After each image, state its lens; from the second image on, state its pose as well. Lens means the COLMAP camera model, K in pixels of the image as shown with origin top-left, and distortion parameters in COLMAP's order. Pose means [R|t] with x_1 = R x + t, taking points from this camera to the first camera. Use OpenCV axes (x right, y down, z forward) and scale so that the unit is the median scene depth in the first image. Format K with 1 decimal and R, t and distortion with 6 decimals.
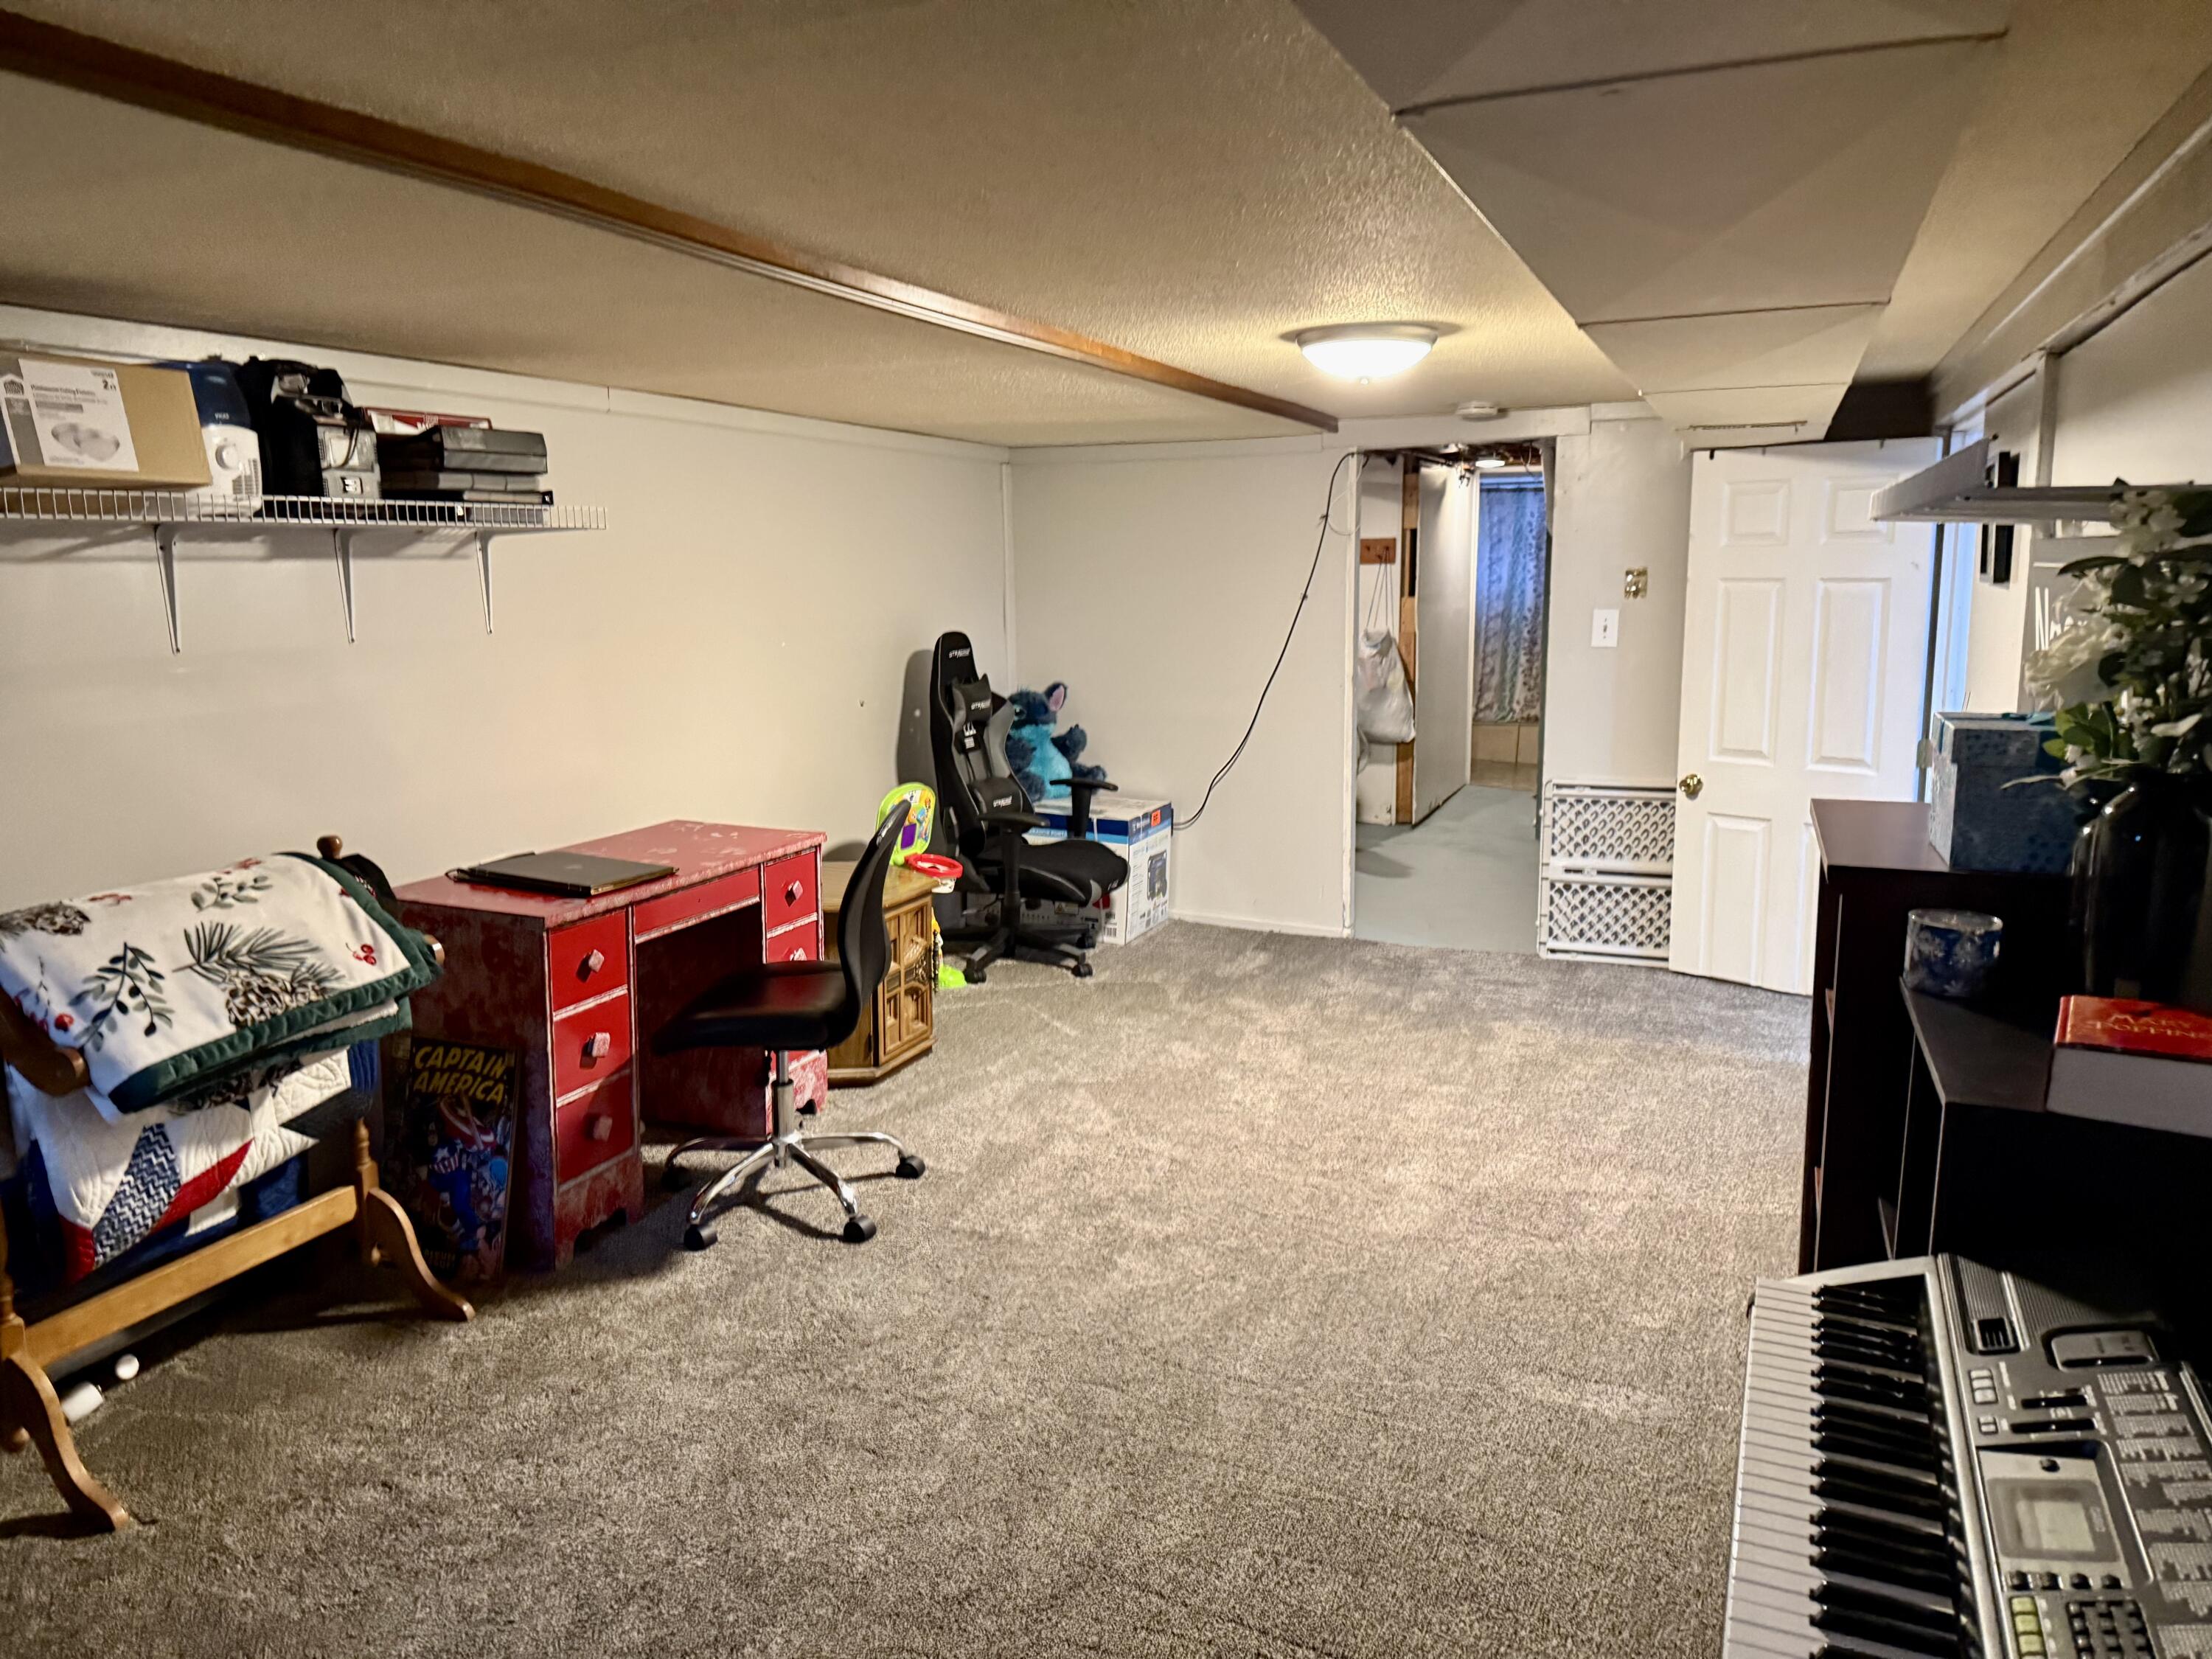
lens RADIAL K [[1548.2, 0, 1096.3], [0, 1548.2, 836.3], [0, 0, 1]] dist [0.086883, -0.126377]
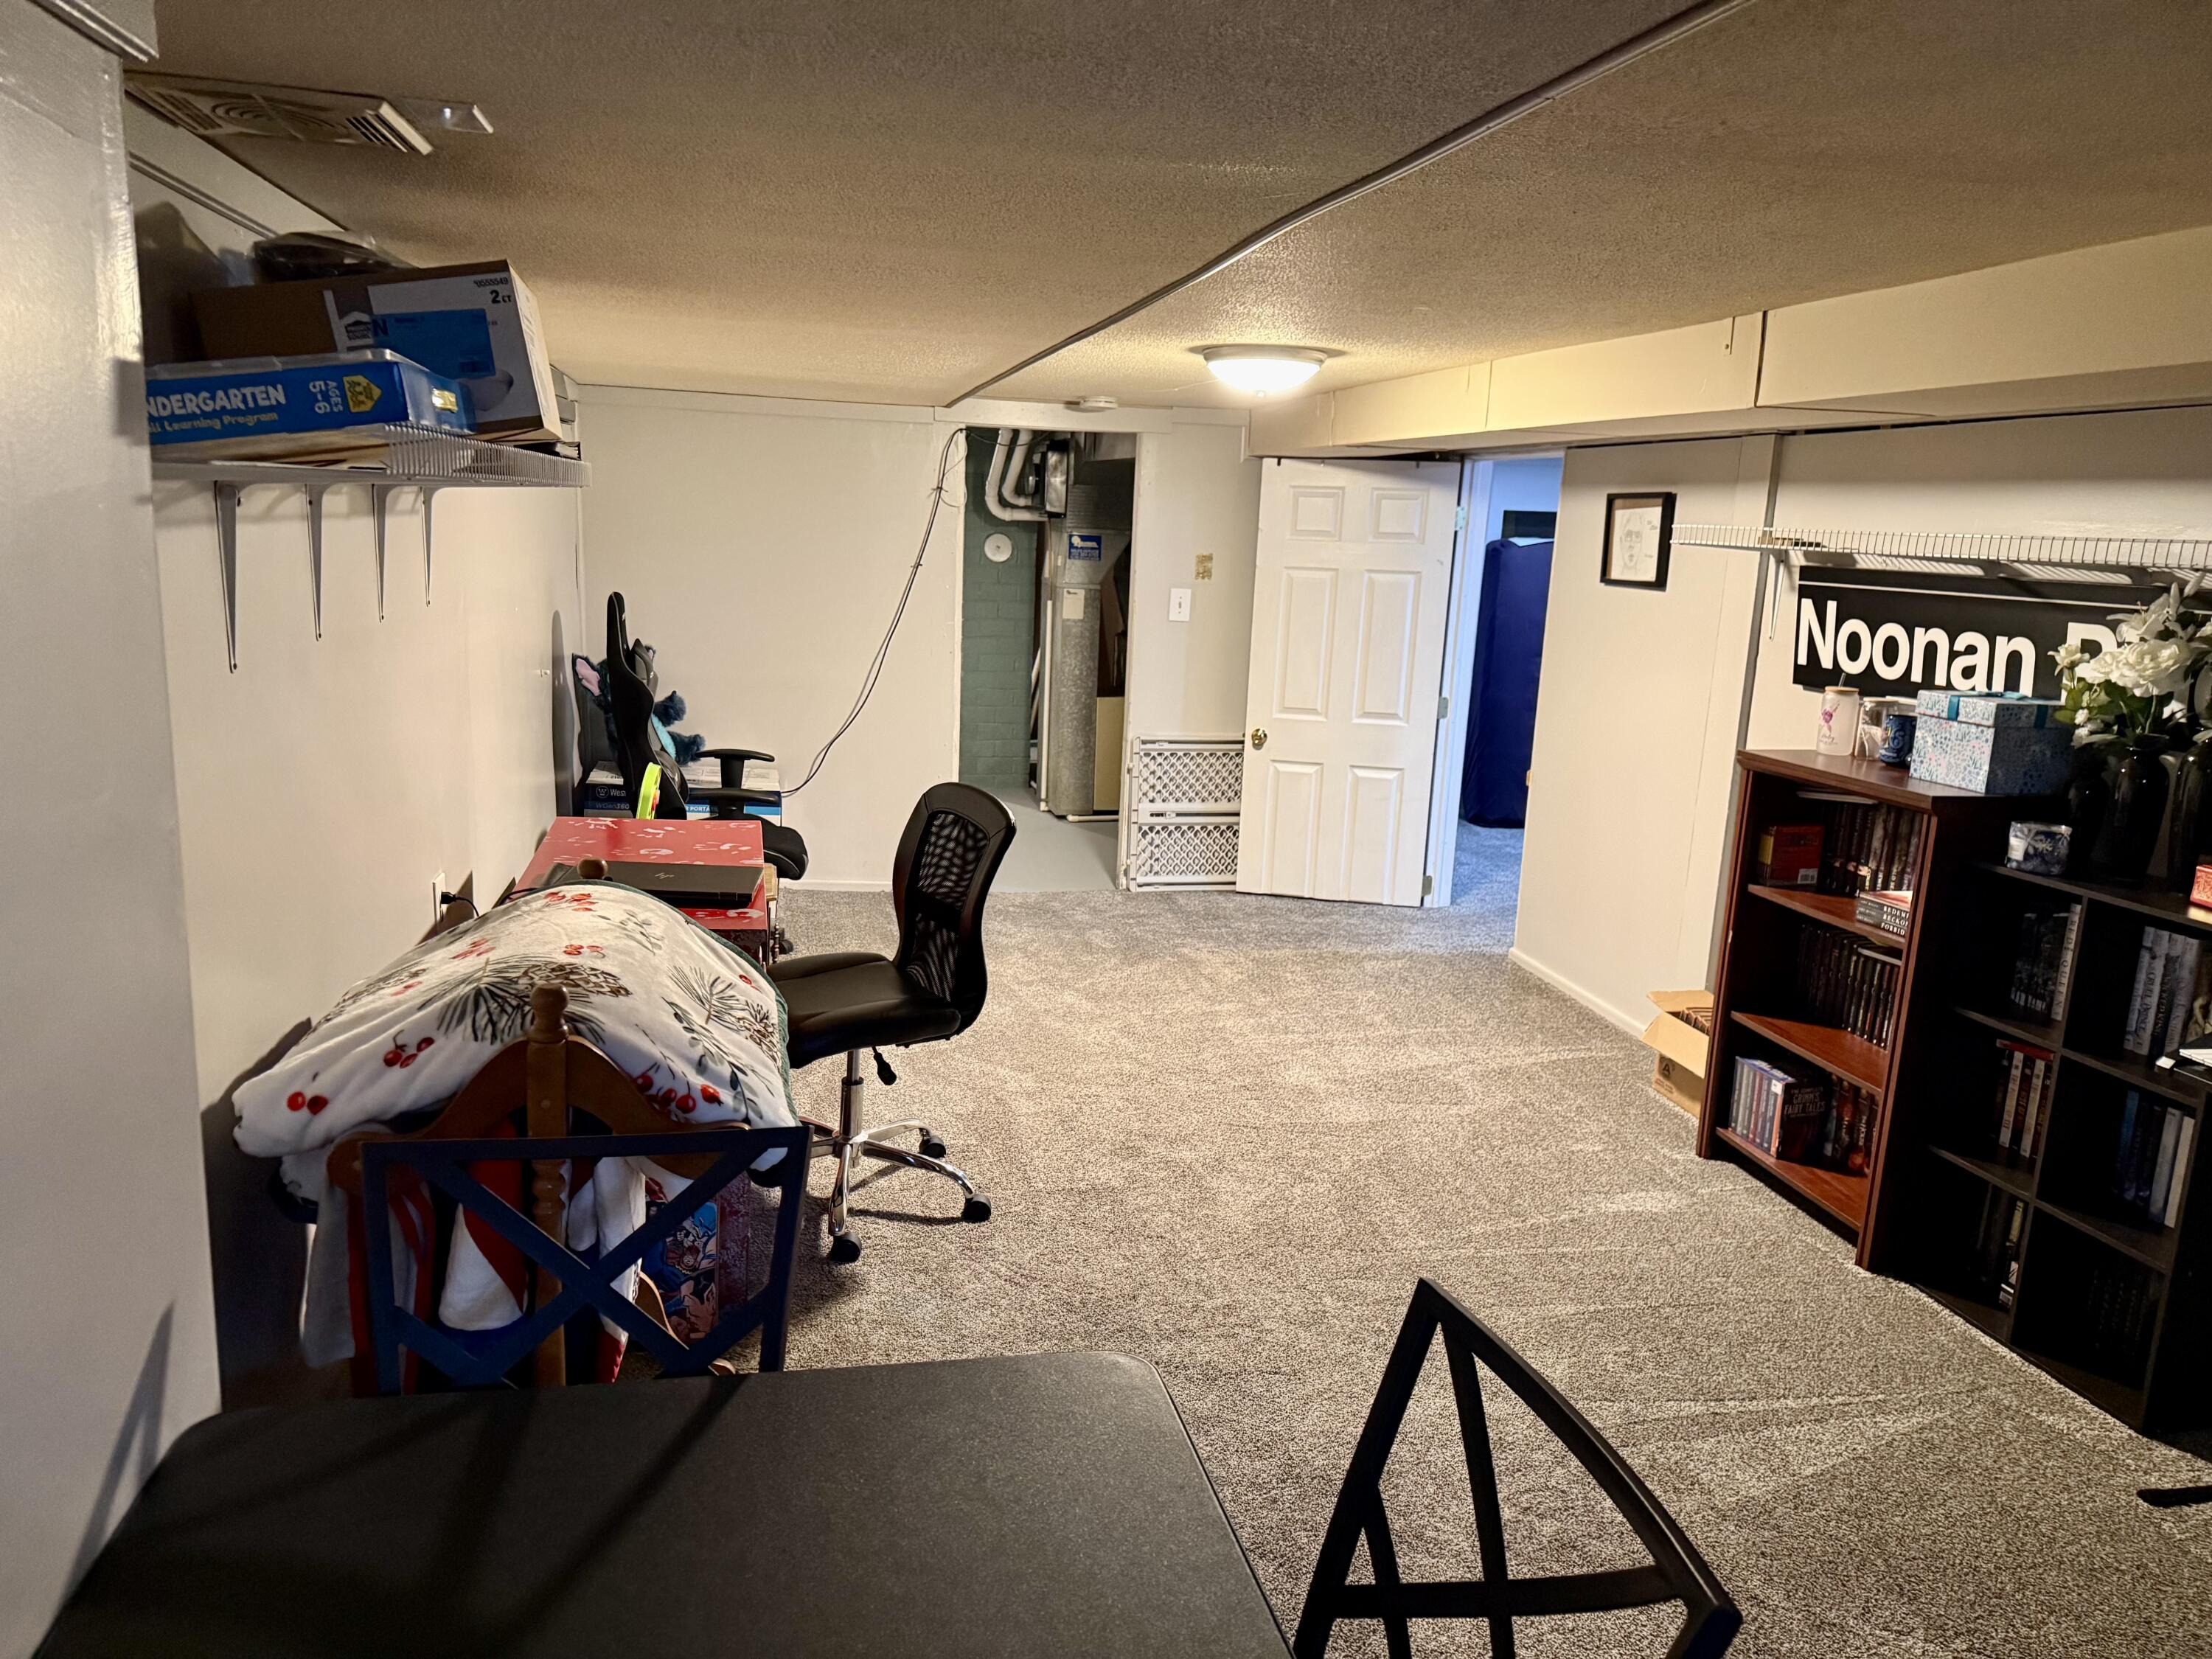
lens RADIAL K [[1548.2, 0, 1096.3], [0, 1548.2, 836.3], [0, 0, 1]] dist [0.086883, -0.126377]
pose [[0.823196, -0.067597, 0.563720, -0.558194], [0.048007, 0.997619, 0.049522, -0.030448], [-0.565725, -0.013704, 0.824480, 0.111516]]
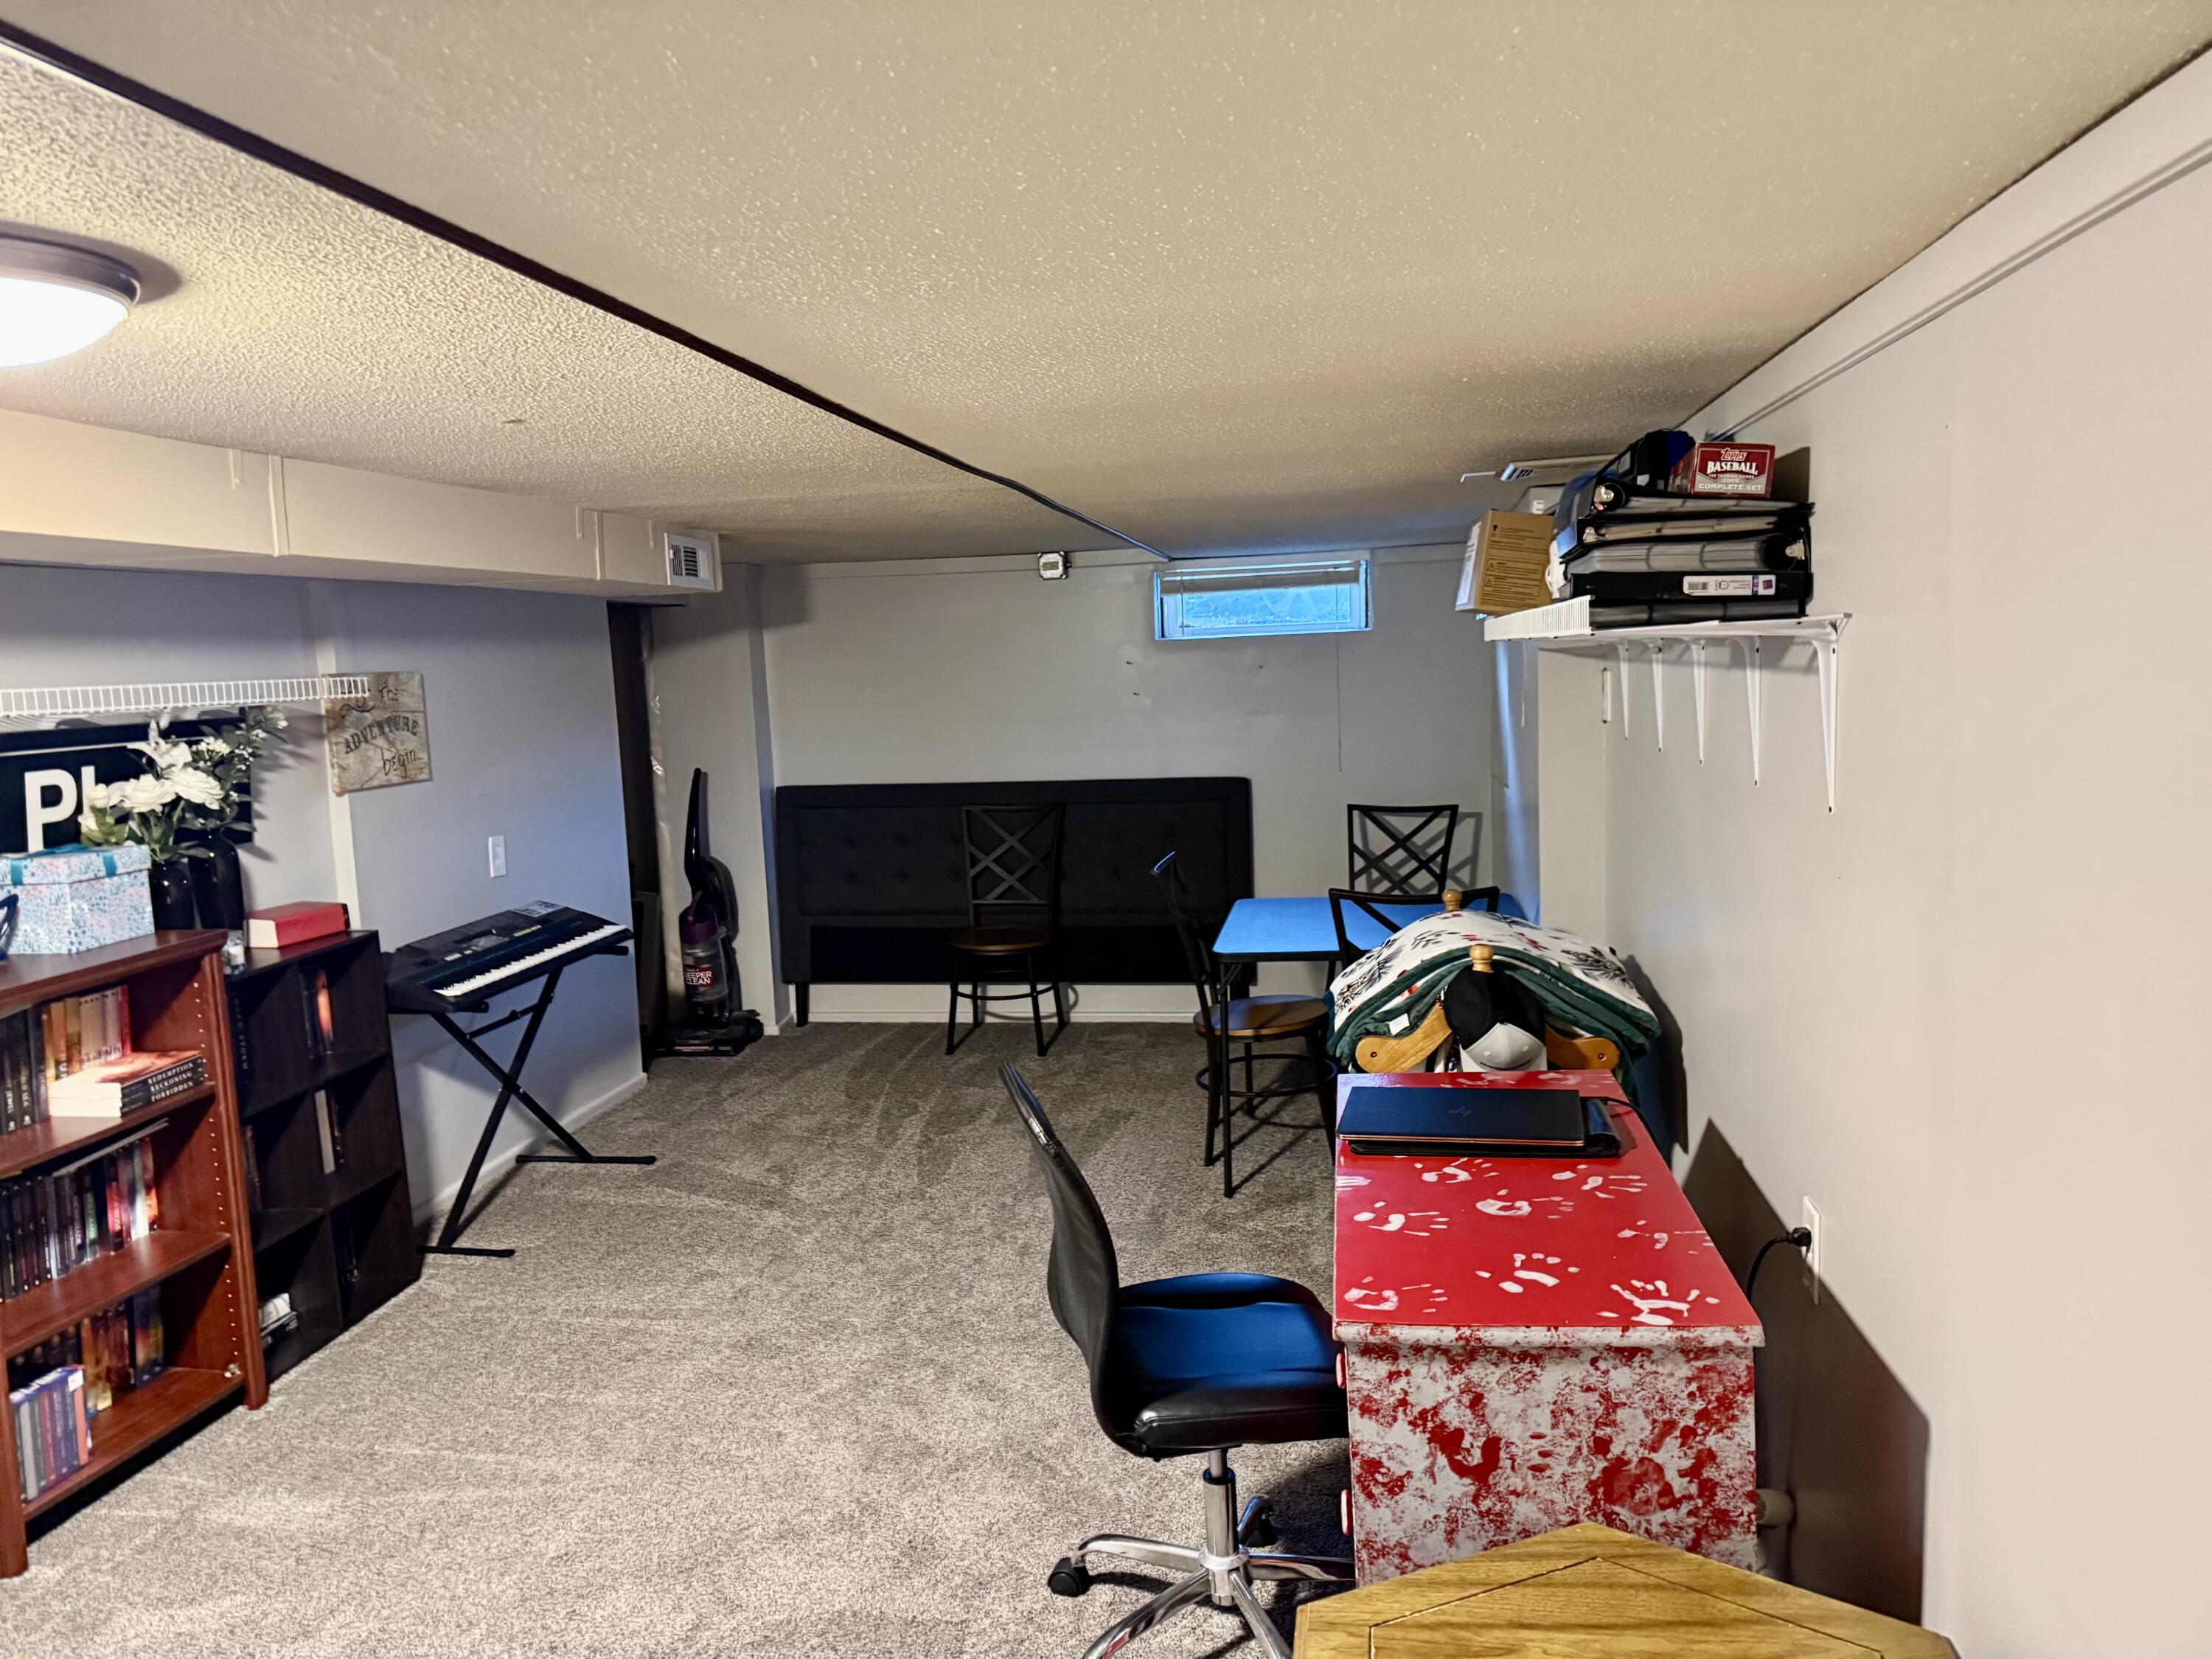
lens RADIAL K [[1548.2, 0, 1096.3], [0, 1548.2, 836.3], [0, 0, 1]] dist [0.086883, -0.126377]
pose [[-0.972633, 0.080056, -0.218119, -0.023550], [0.014363, 0.957688, 0.287449, -0.272847], [0.231902, 0.276450, -0.932629, 1.408683]]
